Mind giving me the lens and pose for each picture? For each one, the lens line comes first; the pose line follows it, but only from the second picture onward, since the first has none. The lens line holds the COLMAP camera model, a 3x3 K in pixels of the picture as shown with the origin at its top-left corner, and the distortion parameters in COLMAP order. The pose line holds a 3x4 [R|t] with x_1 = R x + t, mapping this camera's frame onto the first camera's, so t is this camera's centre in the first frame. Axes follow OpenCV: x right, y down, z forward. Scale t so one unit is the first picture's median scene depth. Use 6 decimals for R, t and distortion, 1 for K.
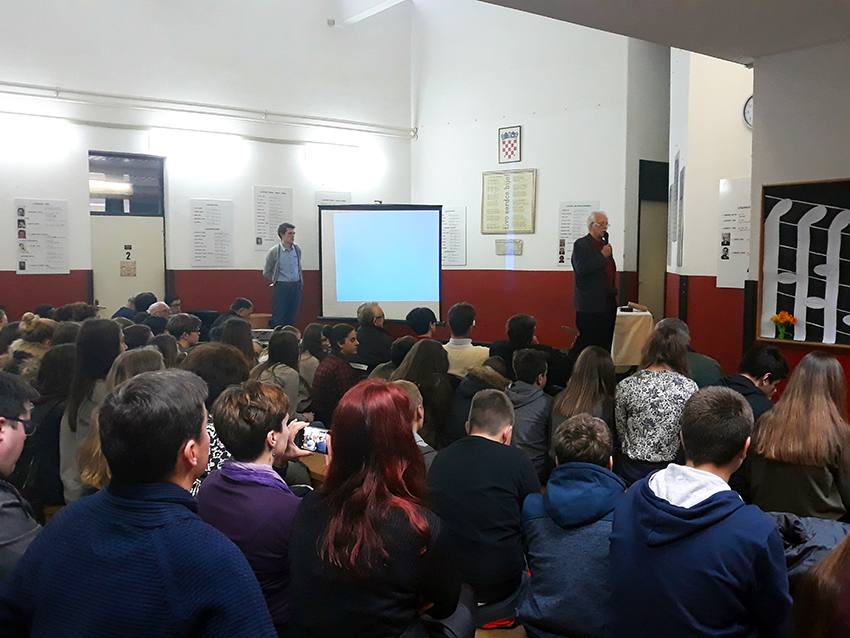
lens RADIAL K [[828.7, 0, 403.2], [0, 828.7, 322.7], [0, 0, 1]] dist [0.005130, 0.000000]
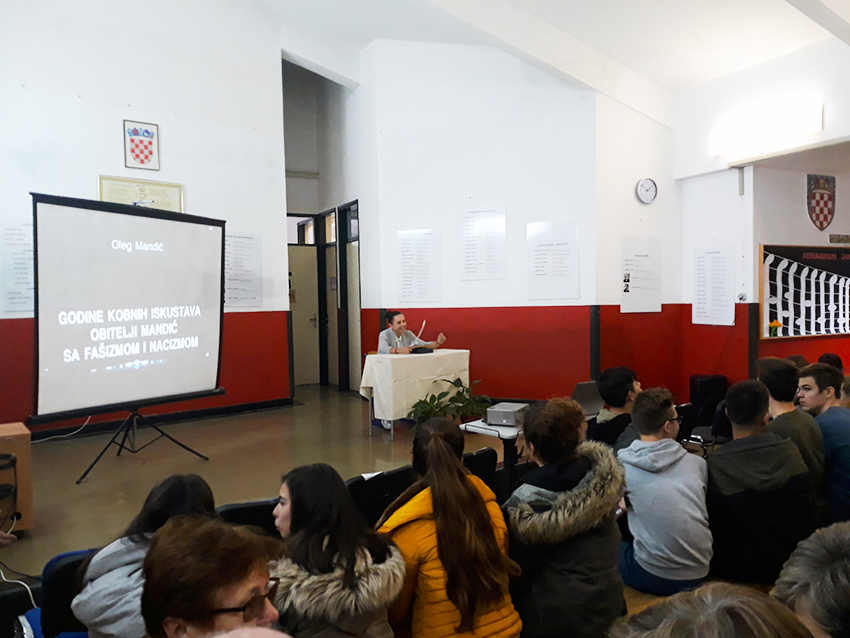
lens RADIAL K [[702.9, 0, 427.6], [0, 702.9, 314.9], [0, 0, 1]] dist [0.012969, -0.004665]
pose [[0.116344, -0.021502, 0.992976, -0.548665], [0.092507, 0.995654, 0.010721, -0.054989], [-0.988892, 0.090610, 0.117828, 0.800550]]
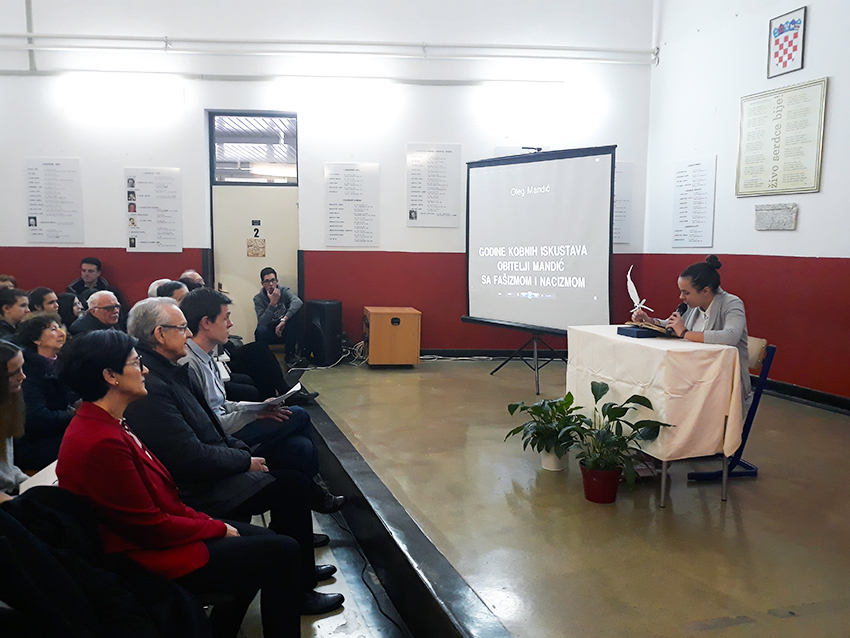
lens RADIAL K [[688.3, 0, 417.1], [0, 688.3, 322.1], [0, 0, 1]] dist [0.027957, -0.059473]
pose [[0.850458, 0.063790, -0.522161, 0.202345], [-0.048035, 0.997891, 0.043671, -0.029708], [0.523845, -0.012058, 0.851728, 0.515414]]
